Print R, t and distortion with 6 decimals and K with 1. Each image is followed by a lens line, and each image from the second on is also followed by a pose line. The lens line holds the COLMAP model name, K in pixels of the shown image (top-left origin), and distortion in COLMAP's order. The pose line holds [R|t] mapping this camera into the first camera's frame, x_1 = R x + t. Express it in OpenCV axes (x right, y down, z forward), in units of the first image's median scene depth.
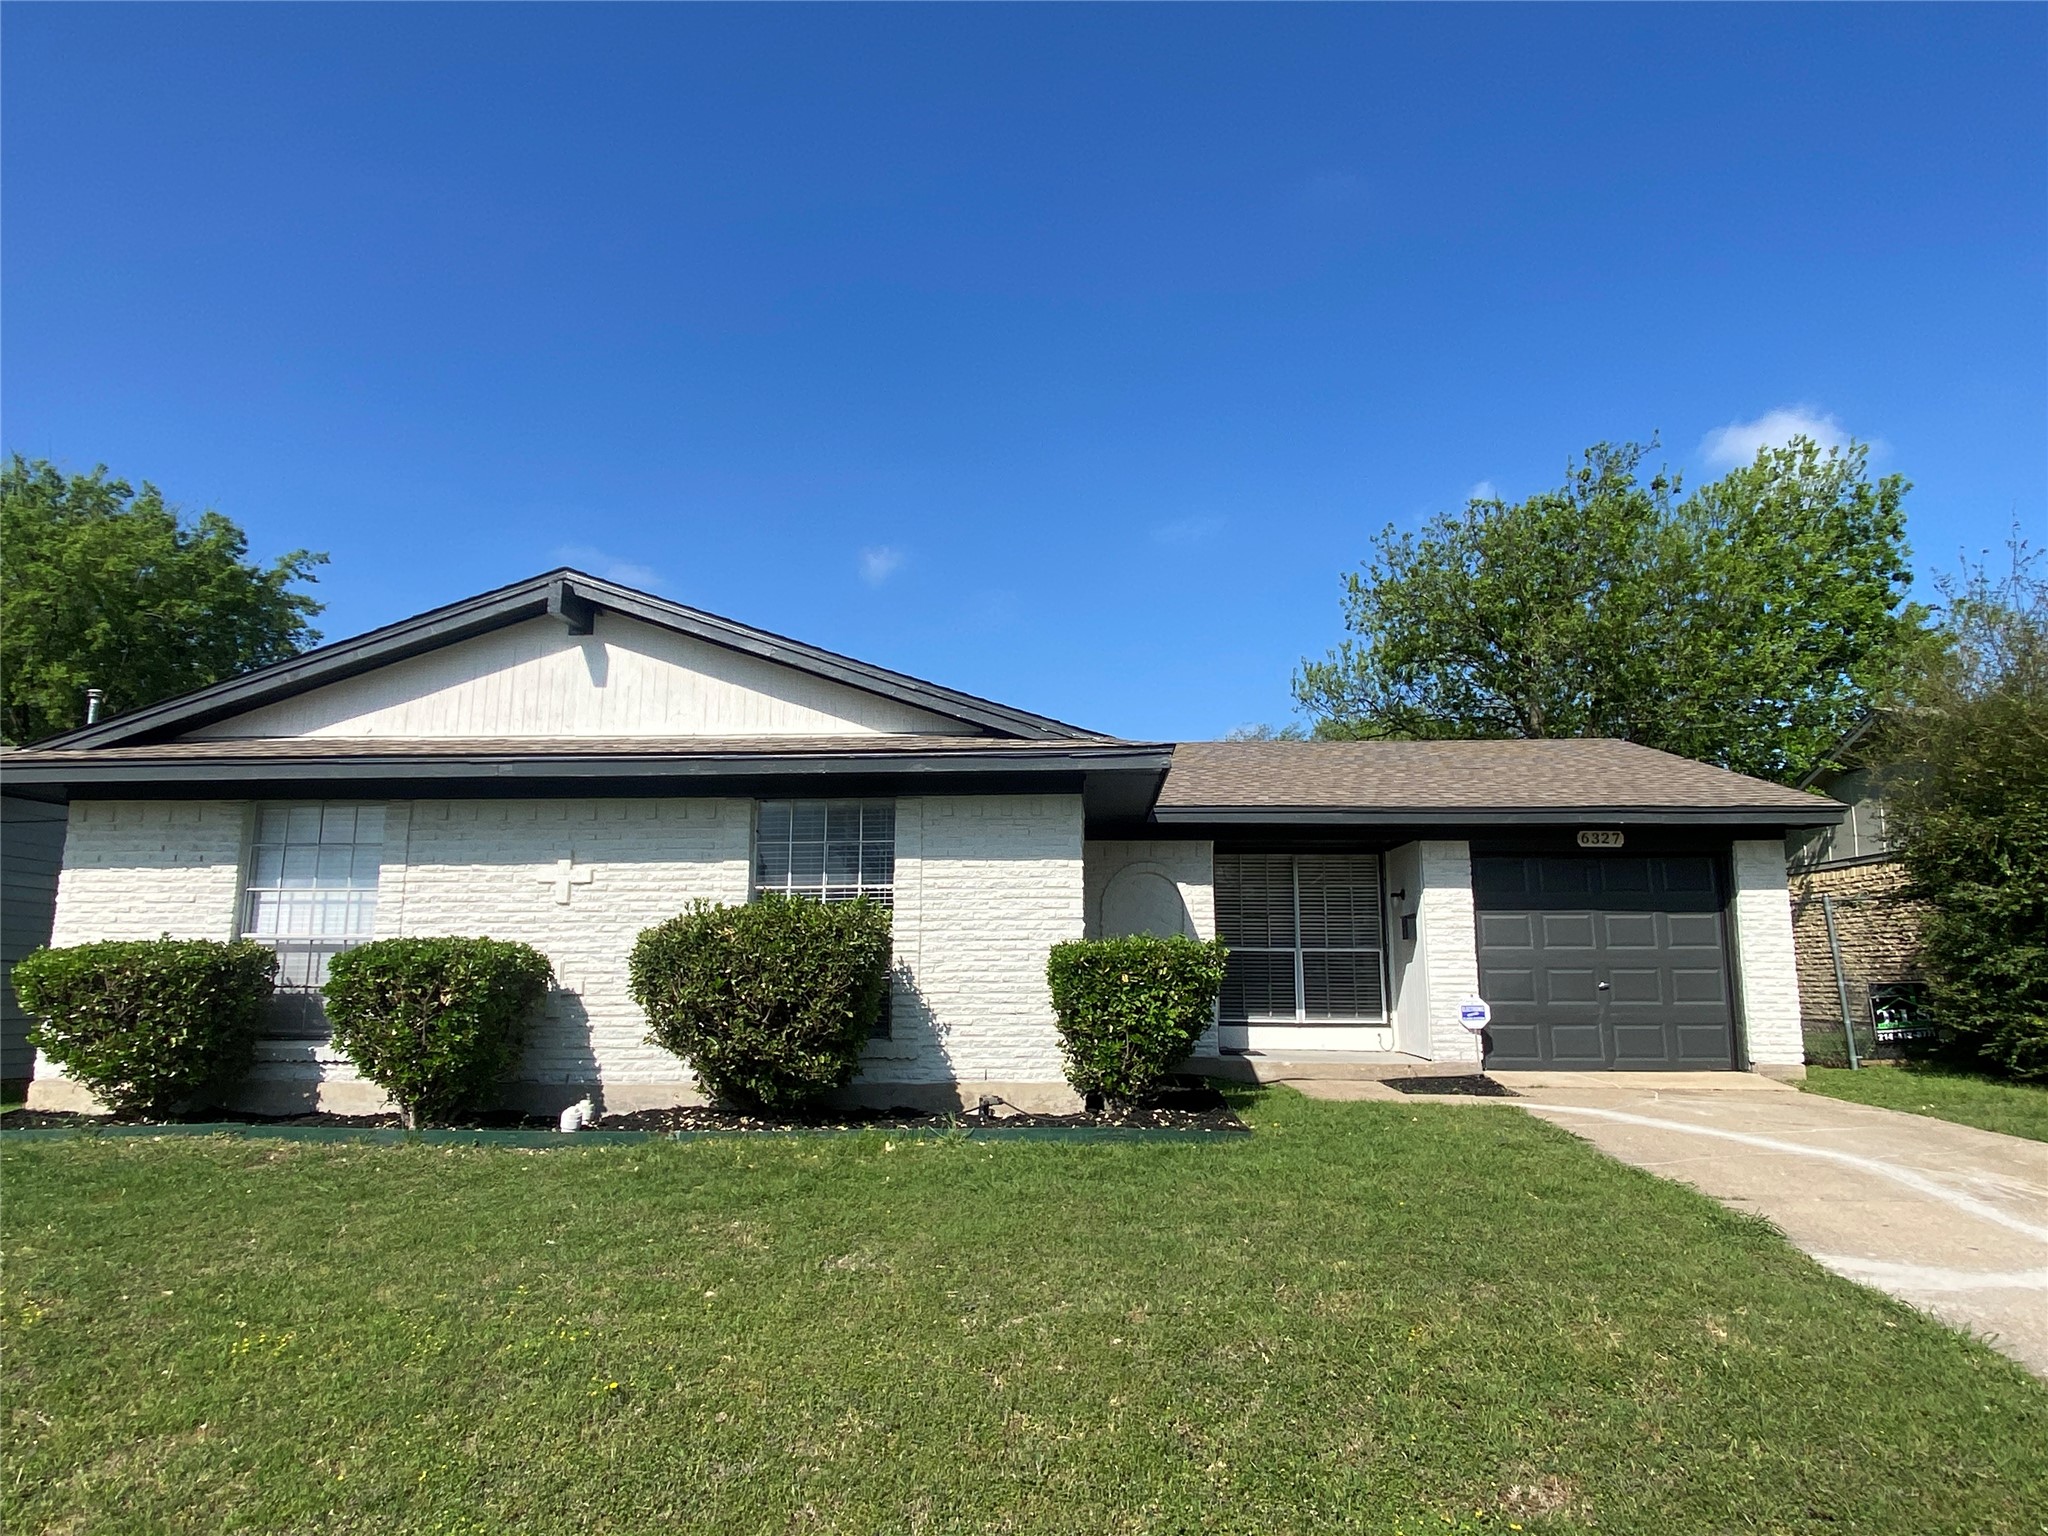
lens RADIAL K [[1218.0, 0, 998.5], [0, 1218.0, 766.1], [0, 0, 1]] dist [0.099187, -0.122259]
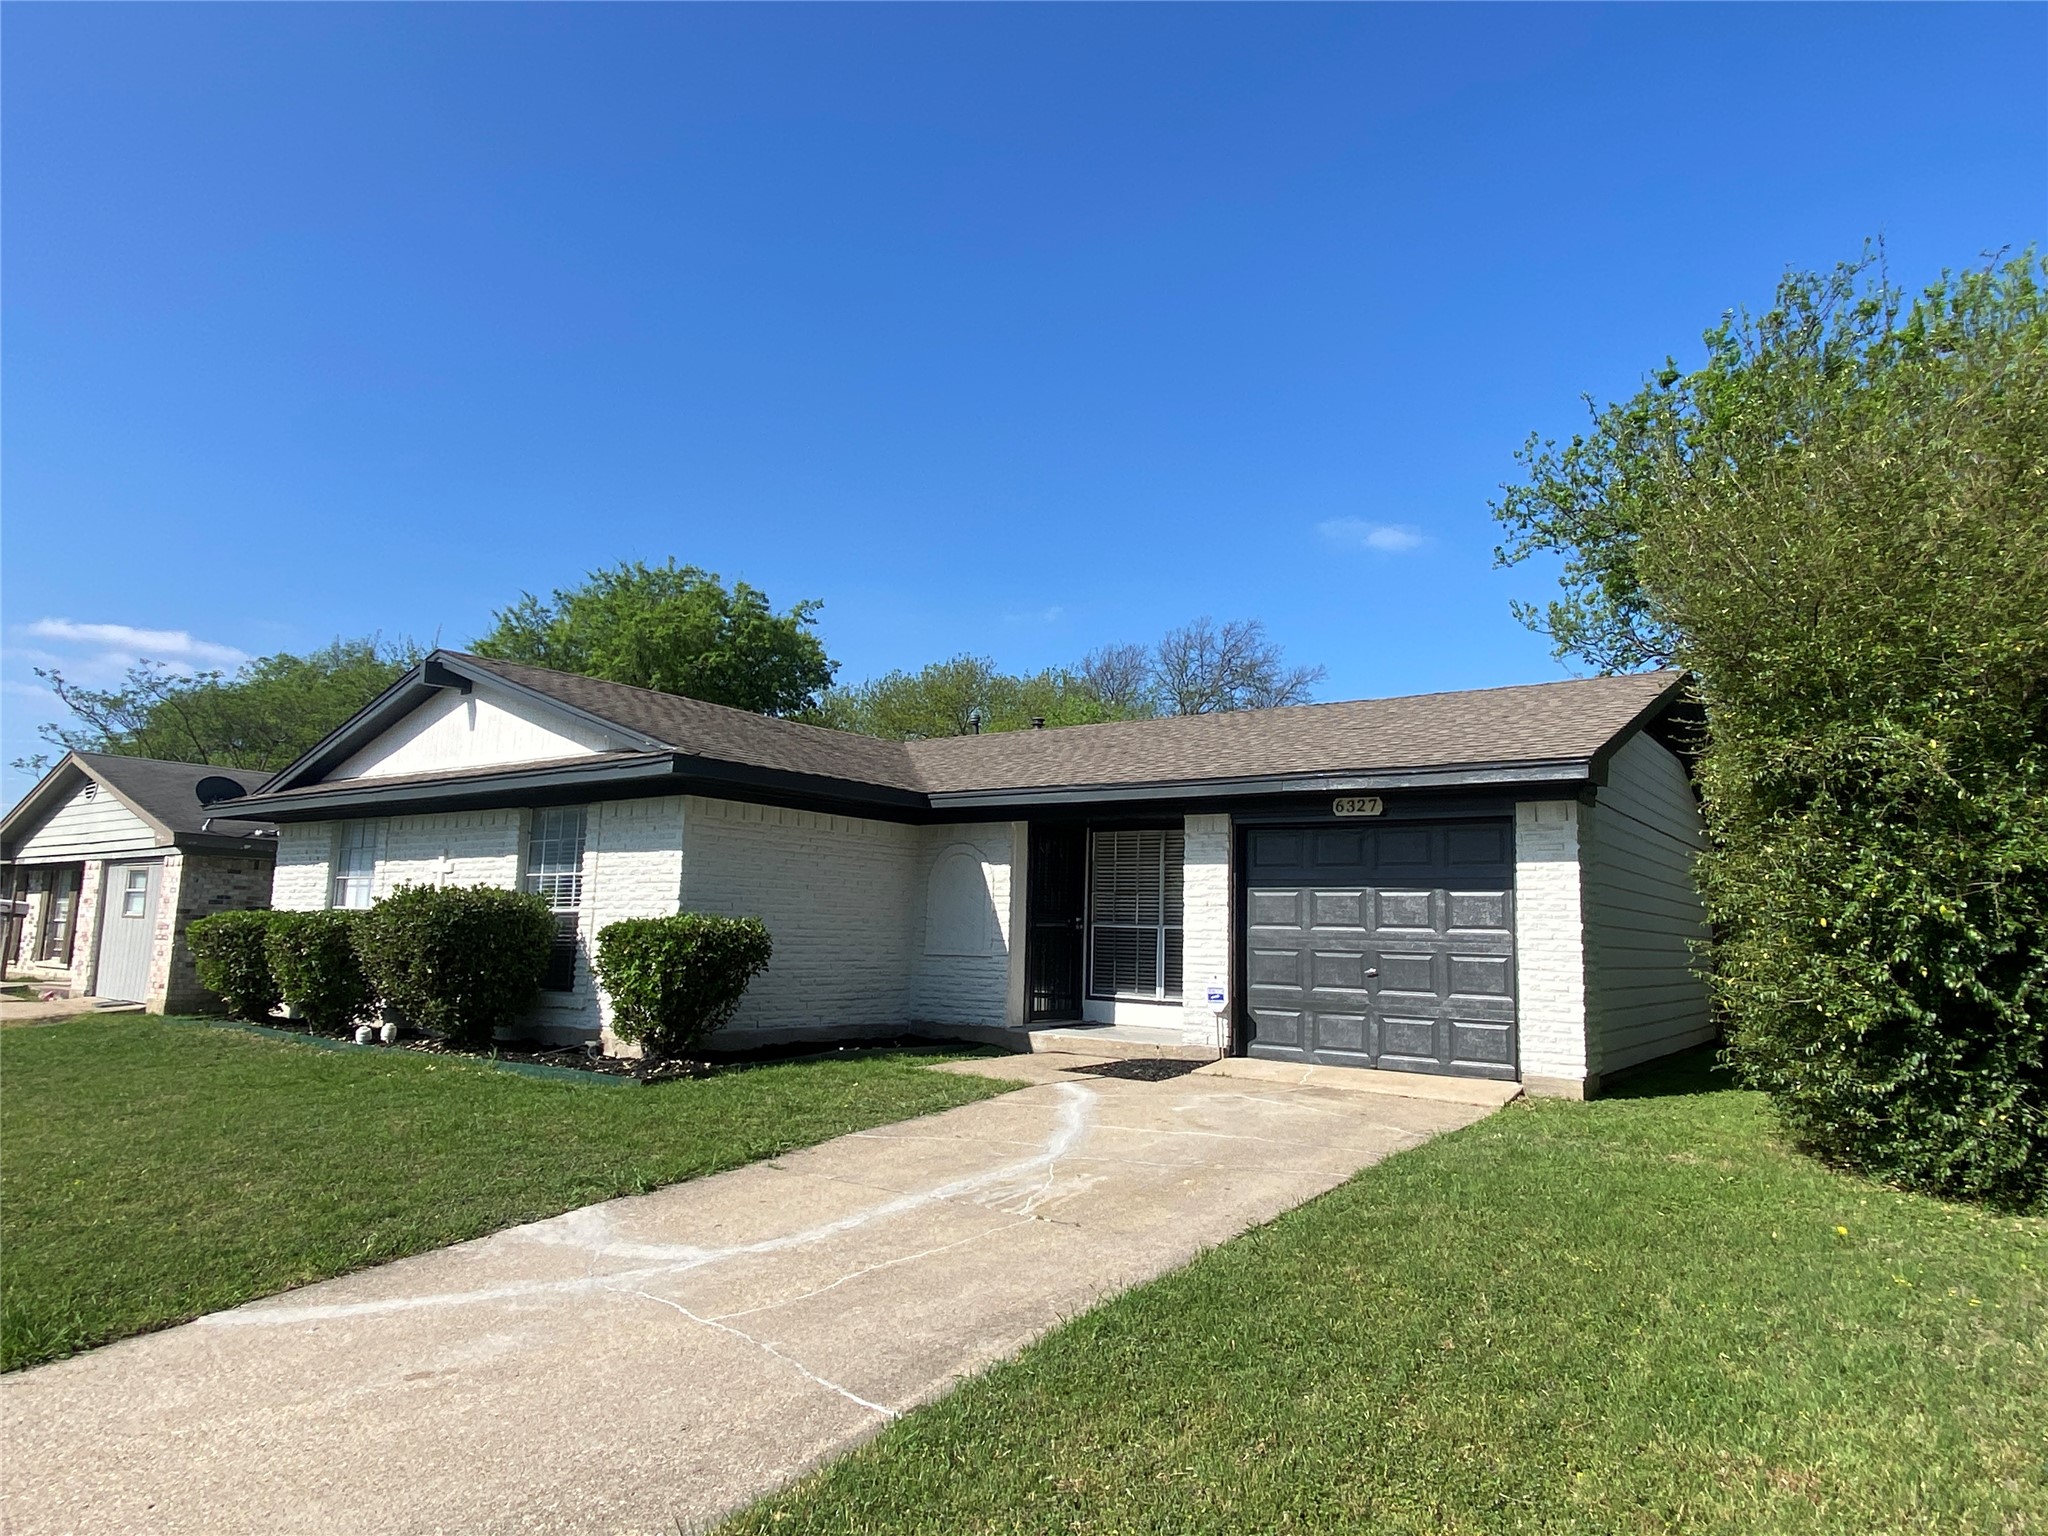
lens RADIAL K [[1218.0, 0, 998.5], [0, 1218.0, 766.1], [0, 0, 1]] dist [0.099187, -0.122259]
pose [[0.835676, -0.054643, -0.546497, 0.792466], [0.069256, 0.997580, 0.006157, 0.007086], [0.544838, -0.042993, 0.837438, 0.133365]]
